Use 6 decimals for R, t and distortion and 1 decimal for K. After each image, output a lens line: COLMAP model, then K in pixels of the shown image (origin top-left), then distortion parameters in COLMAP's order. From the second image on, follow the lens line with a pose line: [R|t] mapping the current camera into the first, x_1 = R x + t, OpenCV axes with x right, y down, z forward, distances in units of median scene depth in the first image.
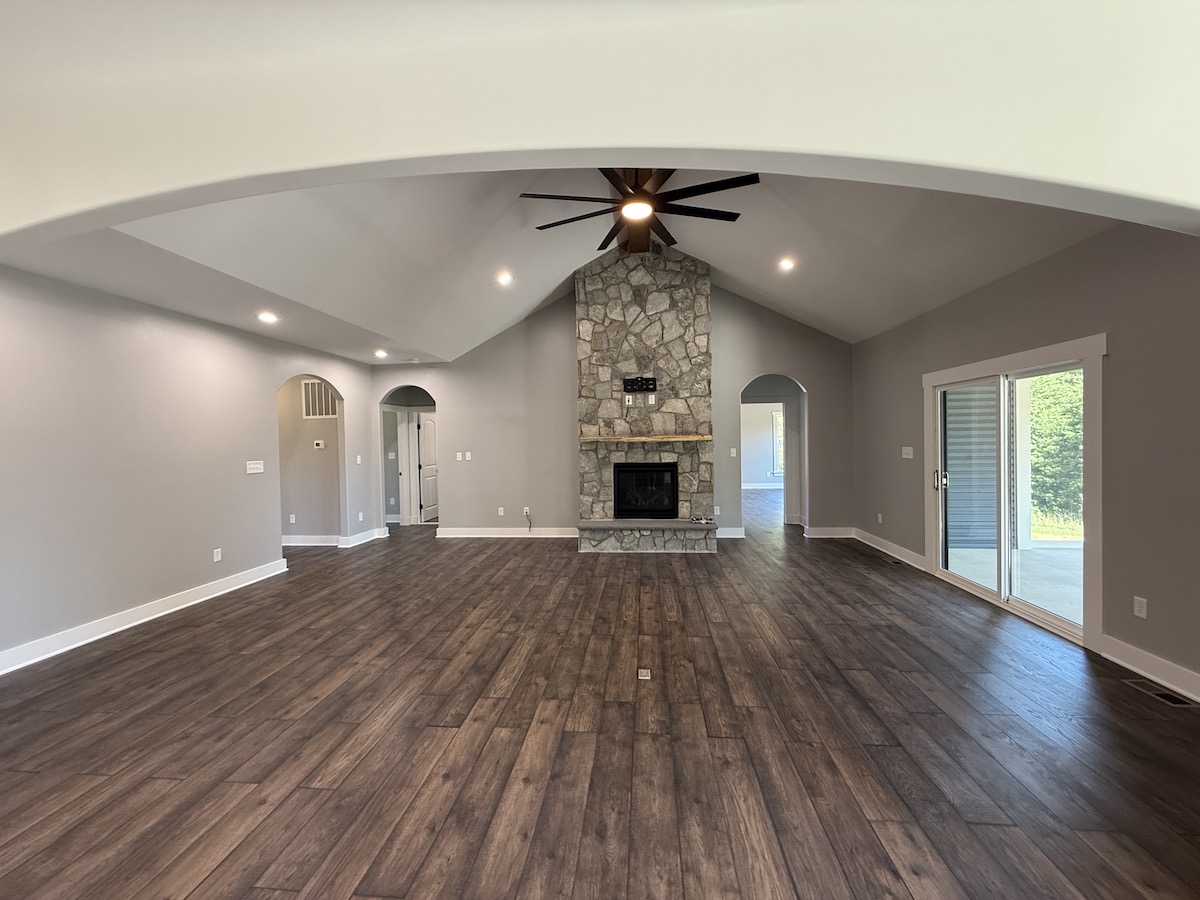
lens RADIAL K [[478.0, 0, 599.8], [0, 478.0, 446.3], [0, 0, 1]] dist [-0.000796, 0.000431]
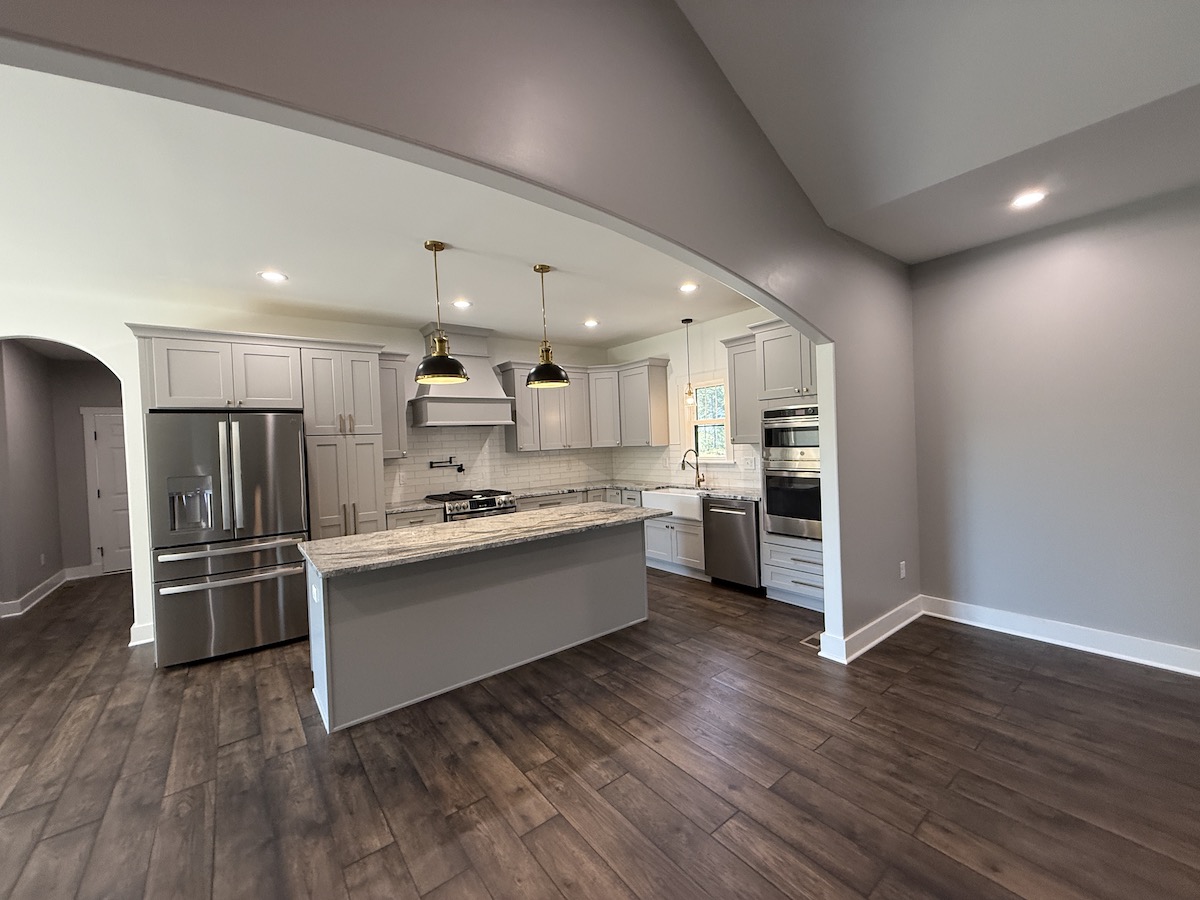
lens RADIAL K [[478.0, 0, 599.7], [0, 478.0, 450.1], [0, 0, 1]] dist [-0.000796, 0.000431]
pose [[-0.726929, 0.061844, -0.683923, 0.134132], [0.045785, 0.998085, 0.041589, -0.015205], [0.685185, -0.001082, -0.728368, 1.480597]]
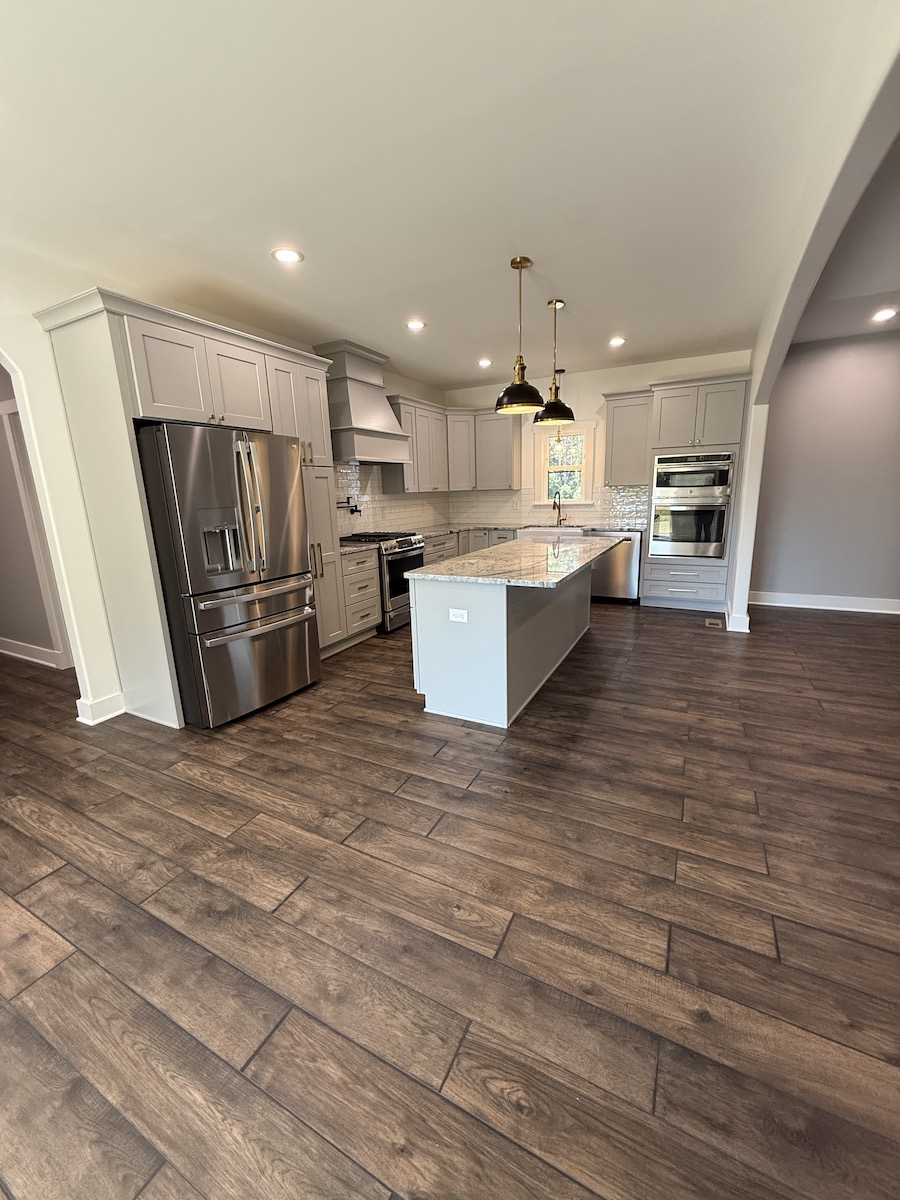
lens RADIAL K [[478.0, 0, 453.8], [0, 478.0, 598.5], [0, 0, 1]] dist [-0.000796, 0.000431]
pose [[-0.370092, 0.233676, -0.899126, 1.057706], [0.025249, 0.970021, 0.241708, 0.019337], [0.928652, 0.066753, -0.364897, 0.467962]]
